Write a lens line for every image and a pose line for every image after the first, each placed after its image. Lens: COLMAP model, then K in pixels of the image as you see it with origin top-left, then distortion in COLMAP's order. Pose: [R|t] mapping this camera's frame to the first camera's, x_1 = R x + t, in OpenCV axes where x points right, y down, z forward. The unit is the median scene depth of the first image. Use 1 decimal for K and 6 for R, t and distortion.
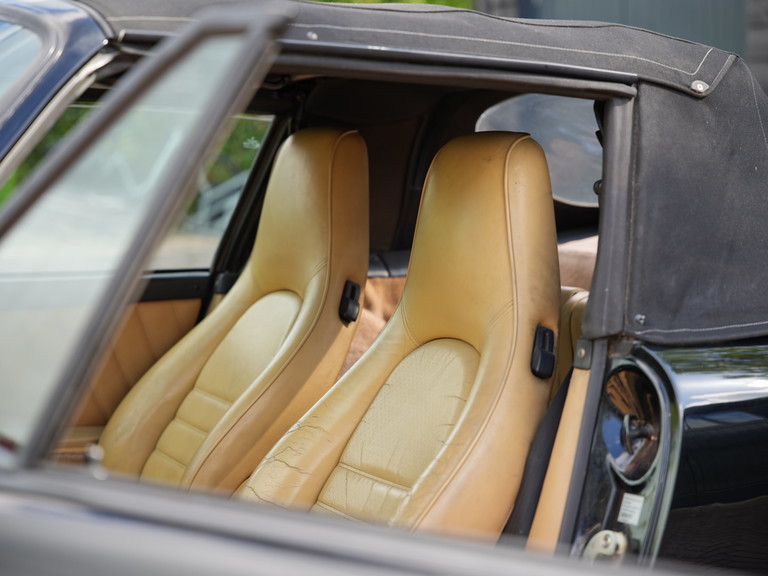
lens RADIAL K [[1672.4, 0, 384.0], [0, 1672.4, 288.0], [0, 0, 1]] dist [-0.000759, 0.147176]
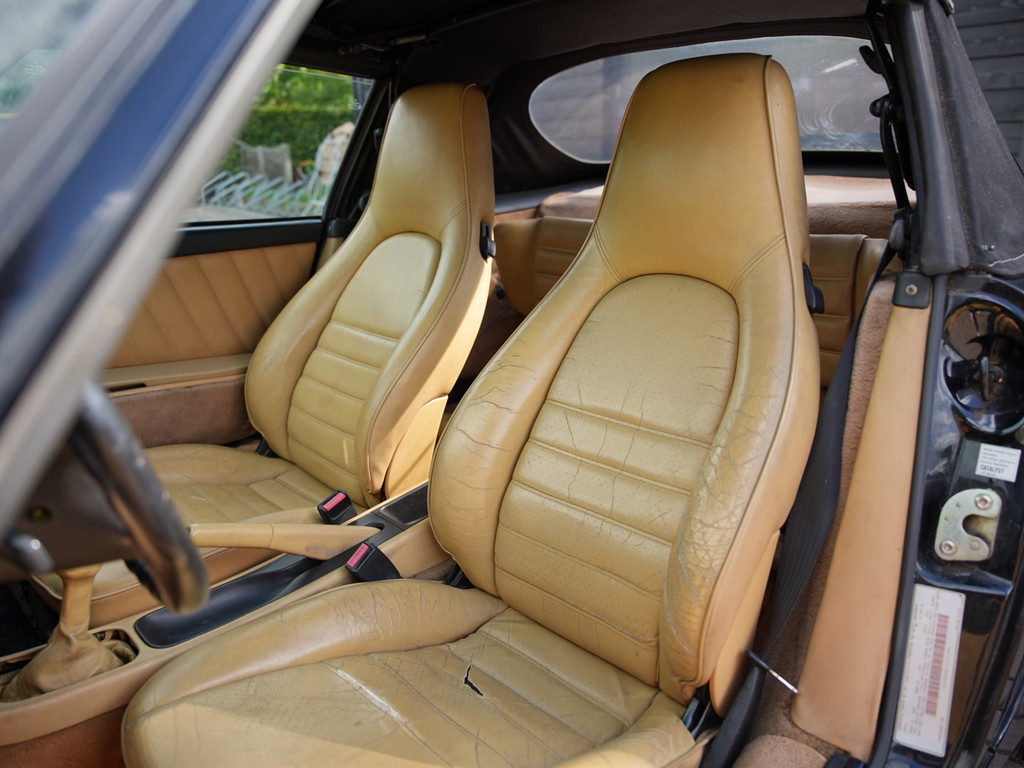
lens RADIAL K [[795.2, 0, 512.0], [0, 795.2, 384.0], [0, 0, 1]] dist [-0.035633, 0.006091]
pose [[0.963602, -0.082351, 0.254340, -0.136935], [0.031915, 0.980005, 0.196397, -0.001084], [-0.265428, -0.181131, 0.946963, 0.438092]]
